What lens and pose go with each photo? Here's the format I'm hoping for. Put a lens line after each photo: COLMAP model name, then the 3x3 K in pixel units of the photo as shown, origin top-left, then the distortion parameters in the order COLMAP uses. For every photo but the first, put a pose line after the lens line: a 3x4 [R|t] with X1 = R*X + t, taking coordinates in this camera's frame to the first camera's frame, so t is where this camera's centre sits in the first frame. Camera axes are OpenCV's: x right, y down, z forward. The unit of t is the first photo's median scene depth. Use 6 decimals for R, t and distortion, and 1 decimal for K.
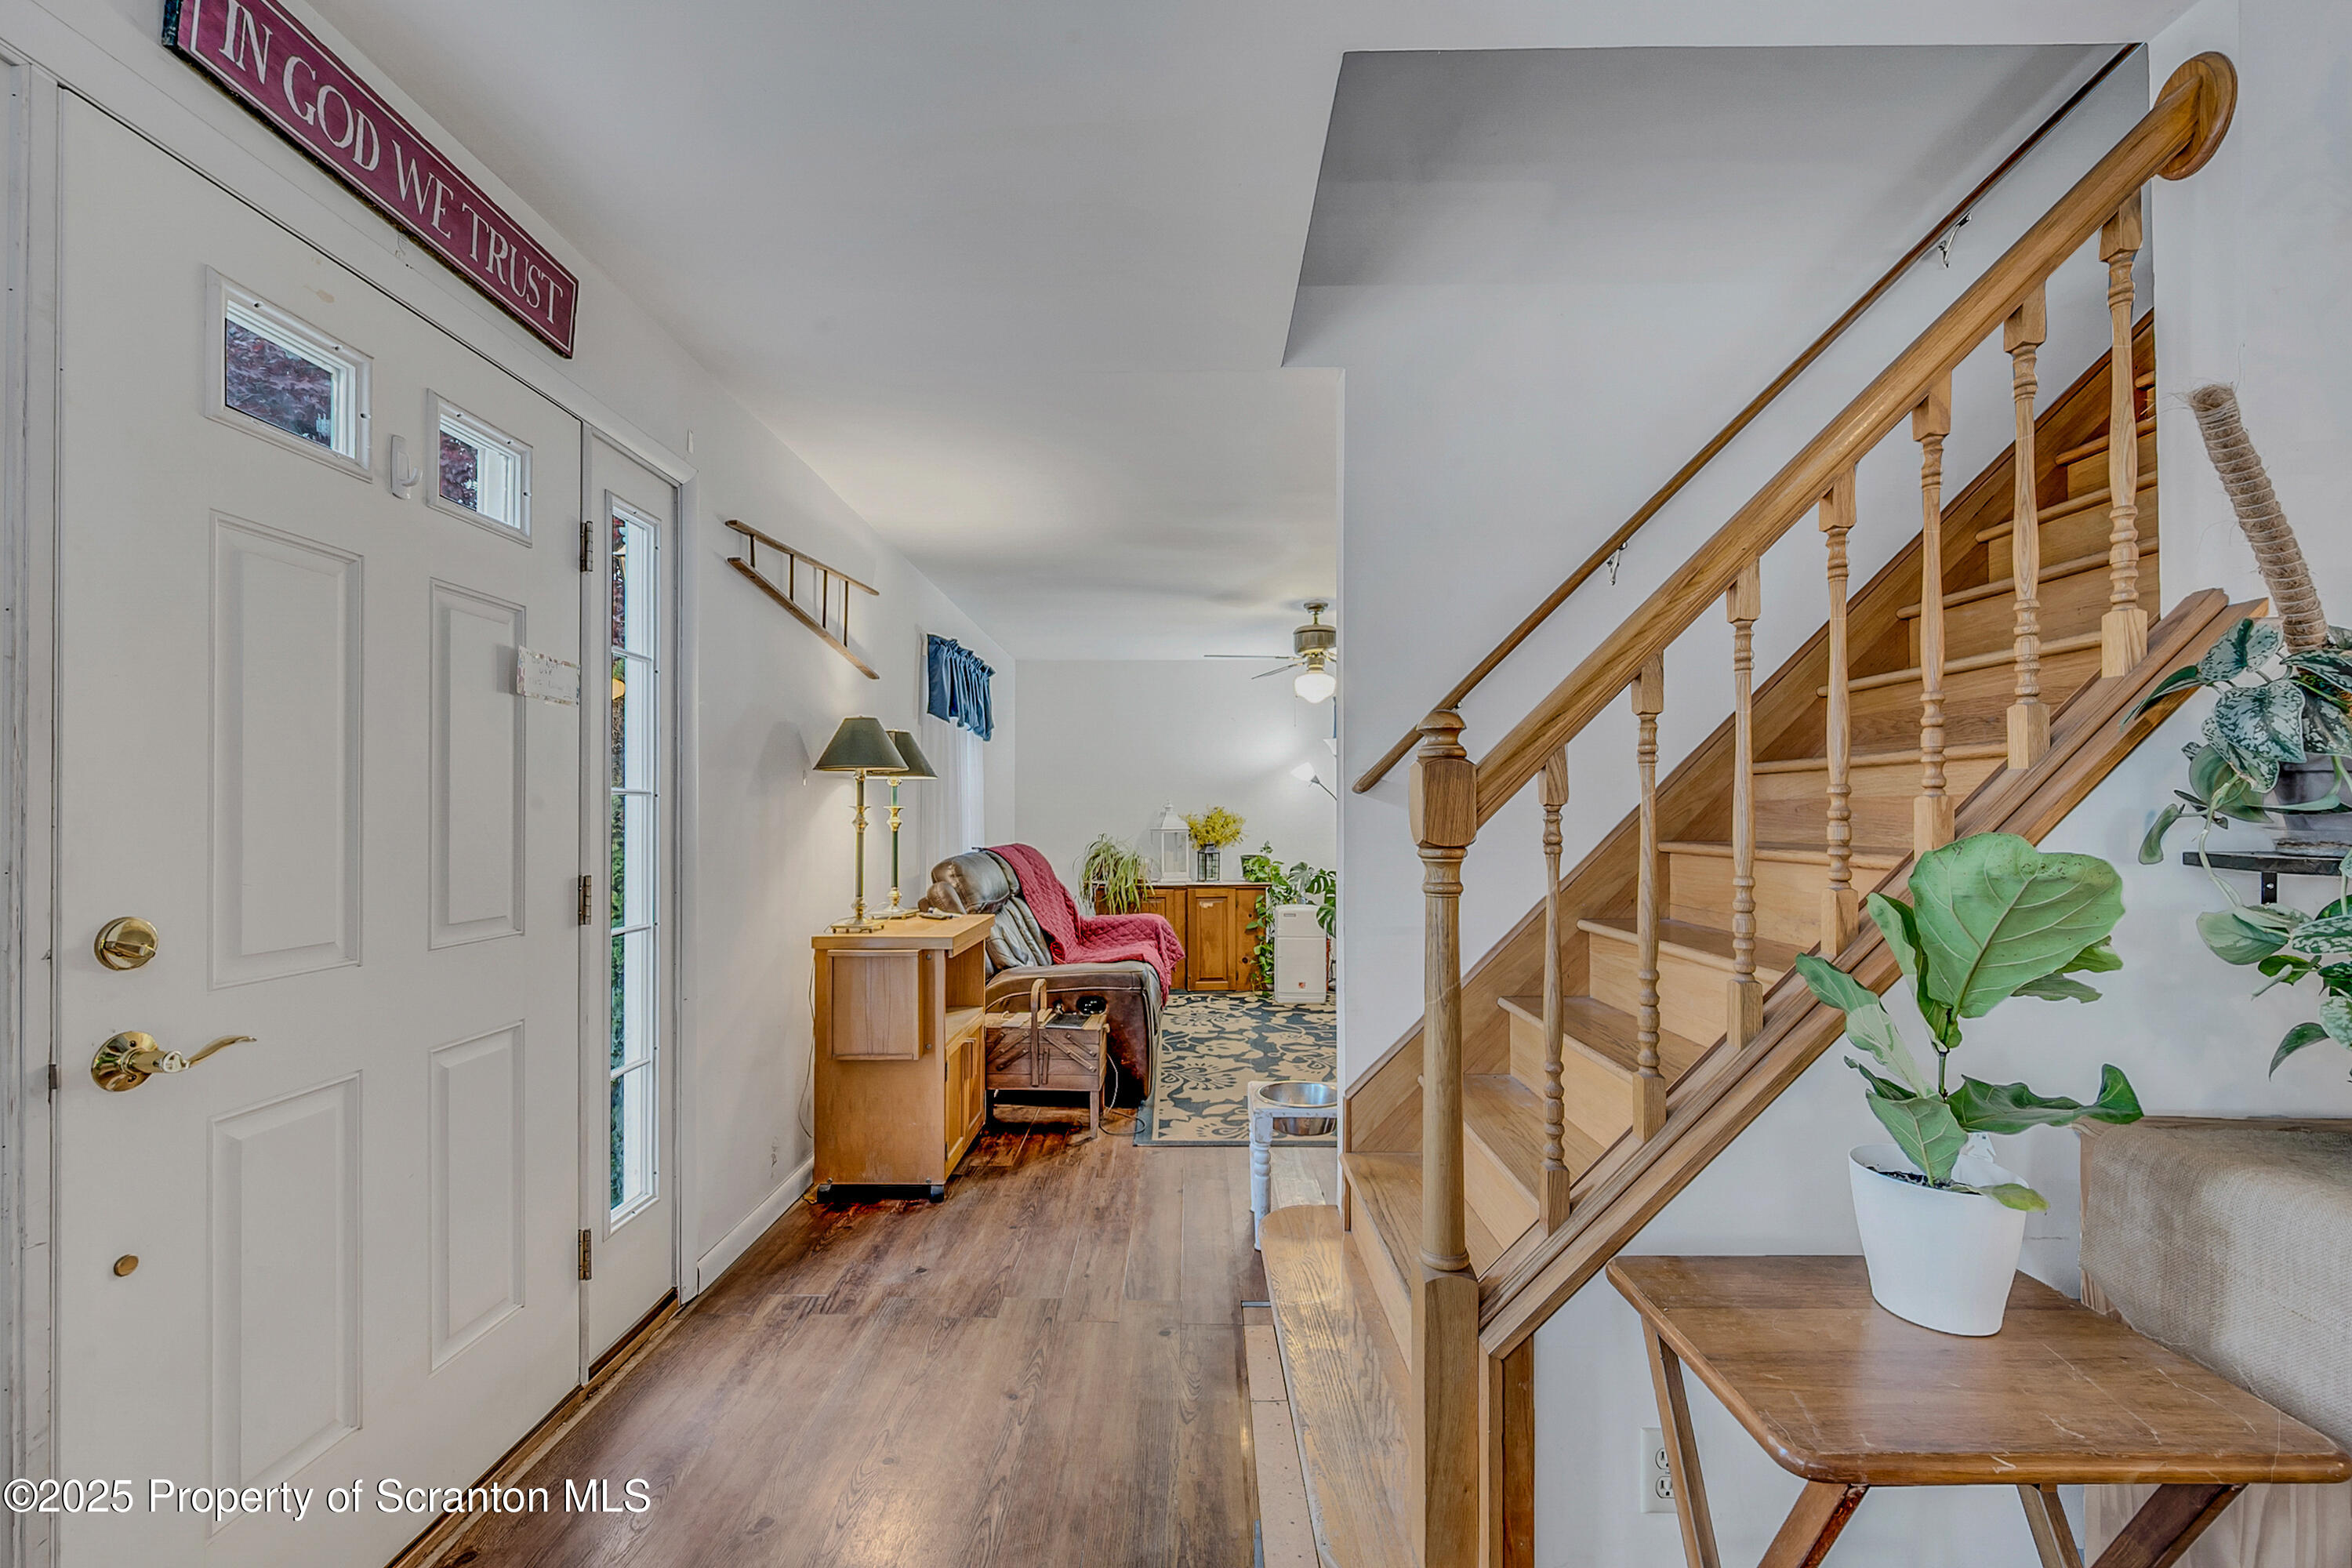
lens RADIAL K [[924.4, 0, 1179.9], [0, 924.4, 786.0], [0, 0, 1]] dist [-0.000755, -0.000087]
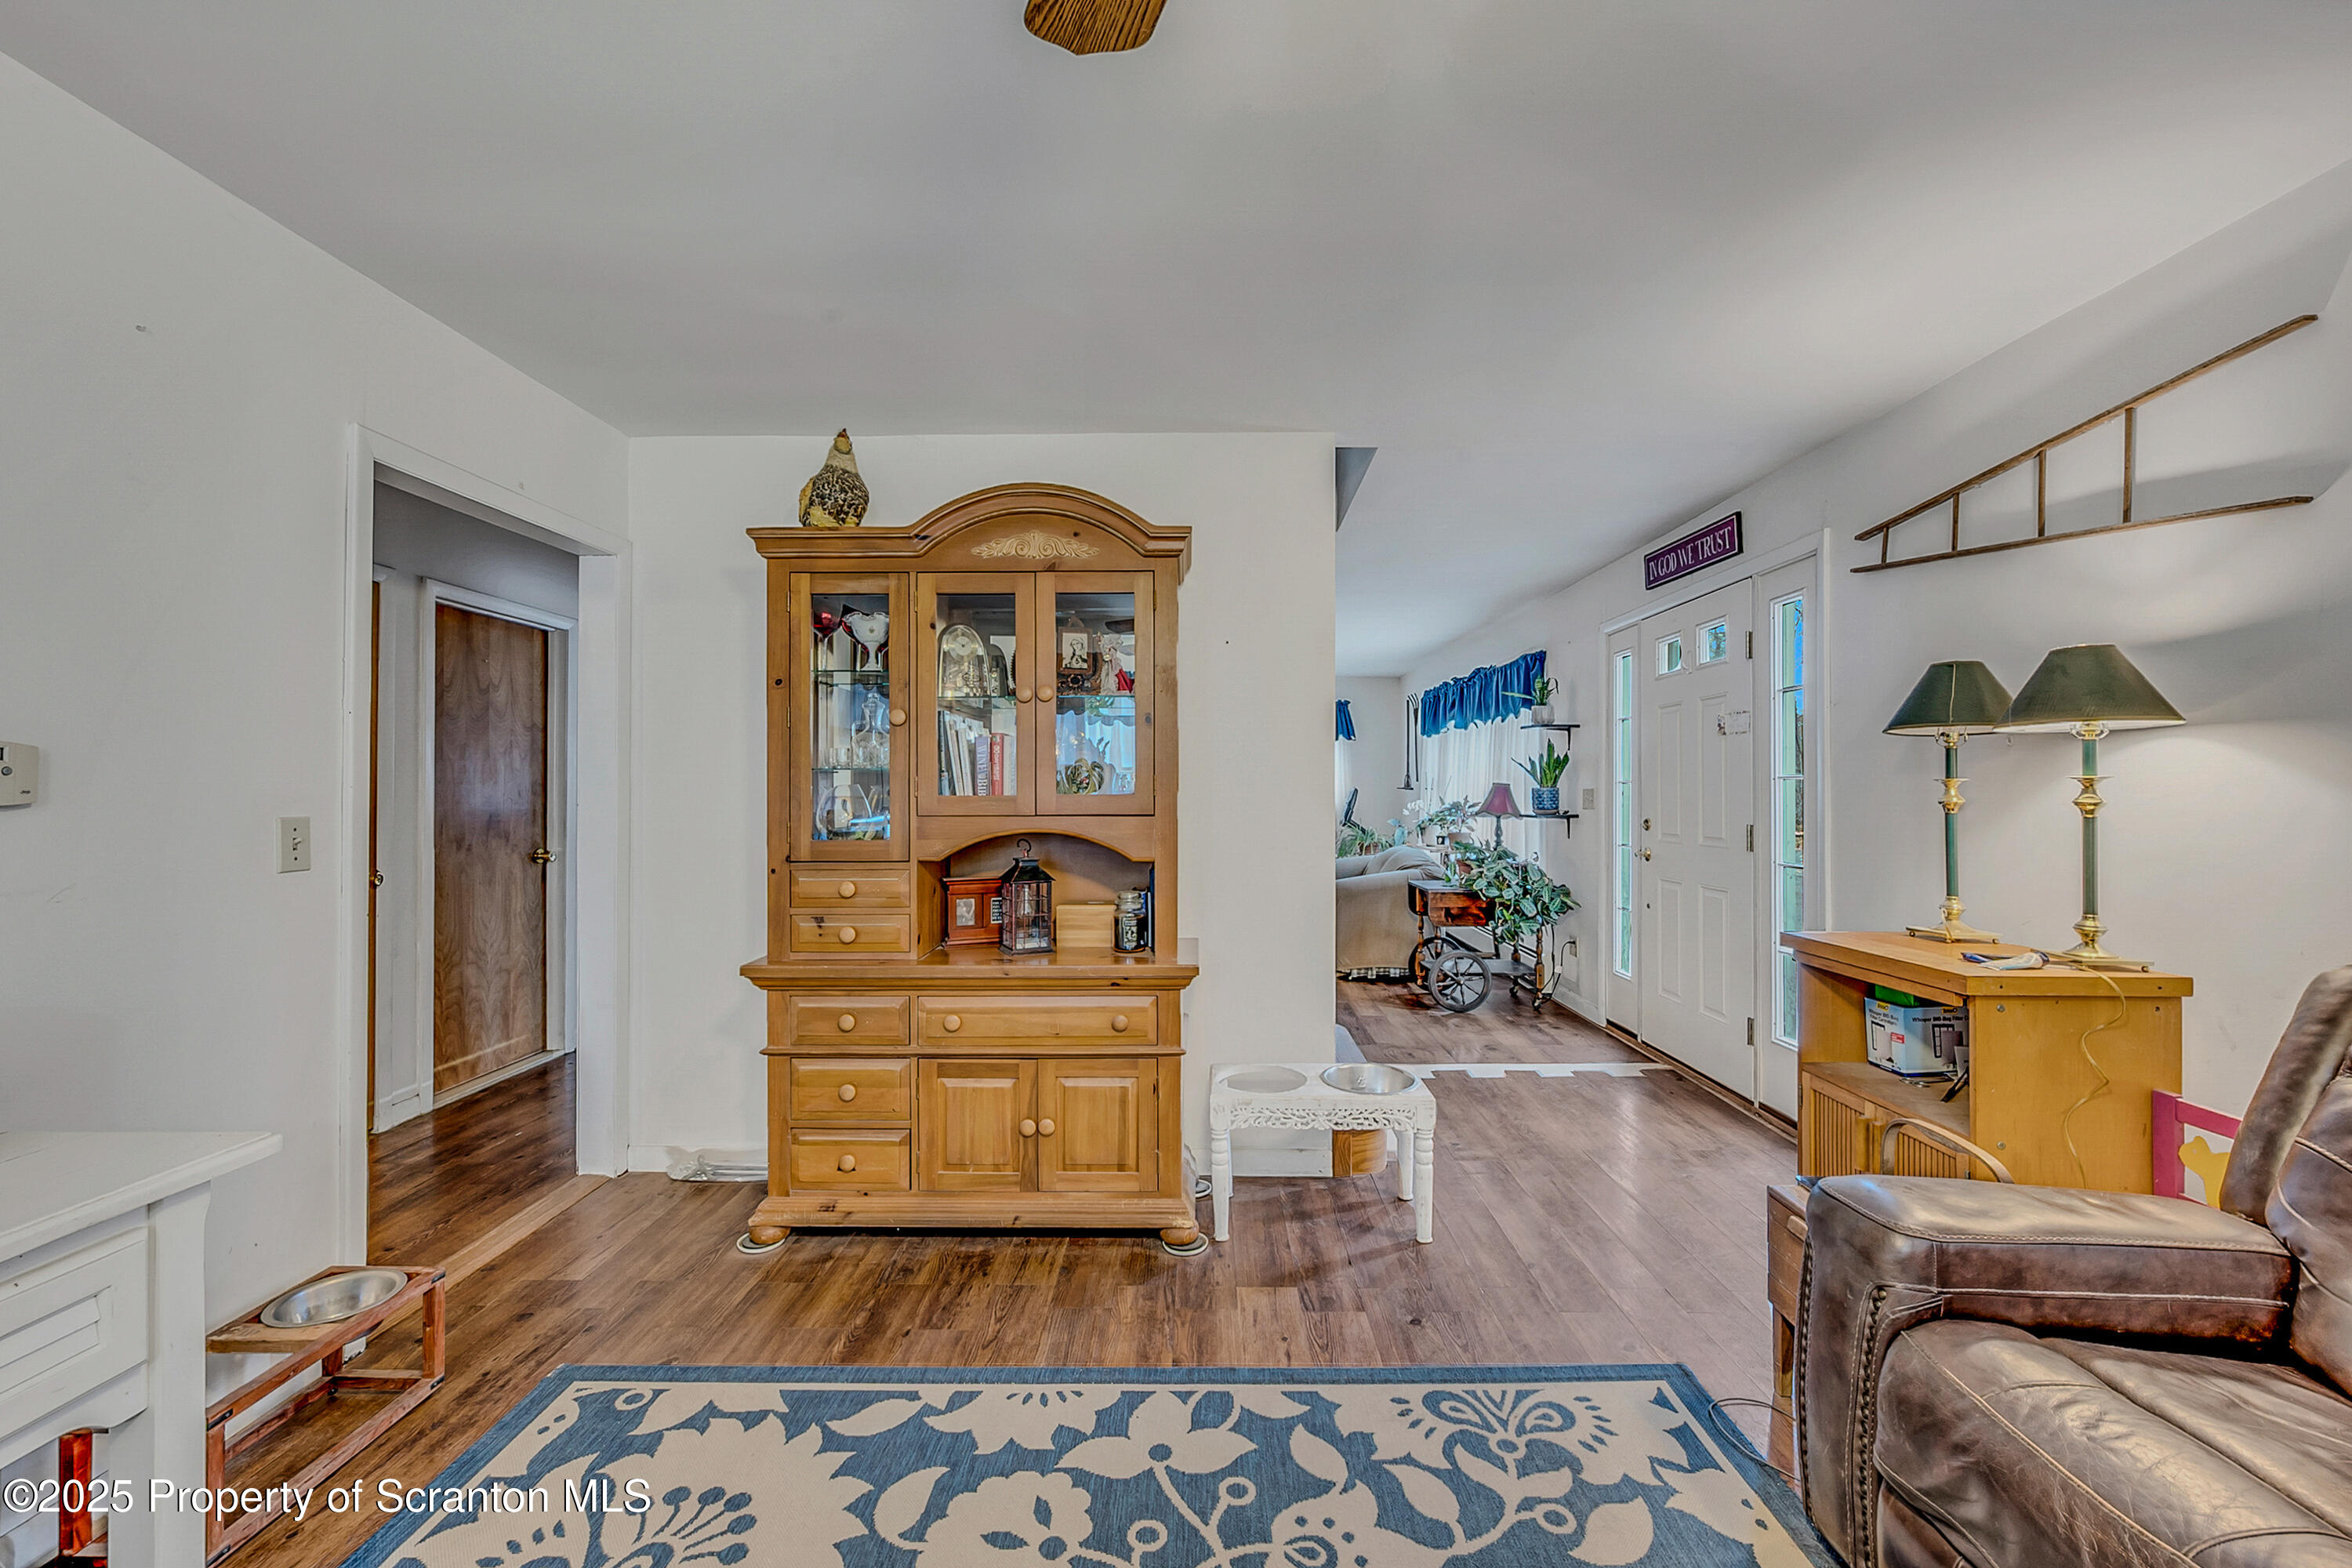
lens RADIAL K [[924.4, 0, 1179.9], [0, 924.4, 786.0], [0, 0, 1]] dist [-0.000755, -0.000087]
pose [[-0.999993, 0.002362, 0.003055, 0.246781], [0.002326, 0.999930, -0.011594, 0.036395], [-0.003082, -0.011587, -0.999928, 1.506075]]
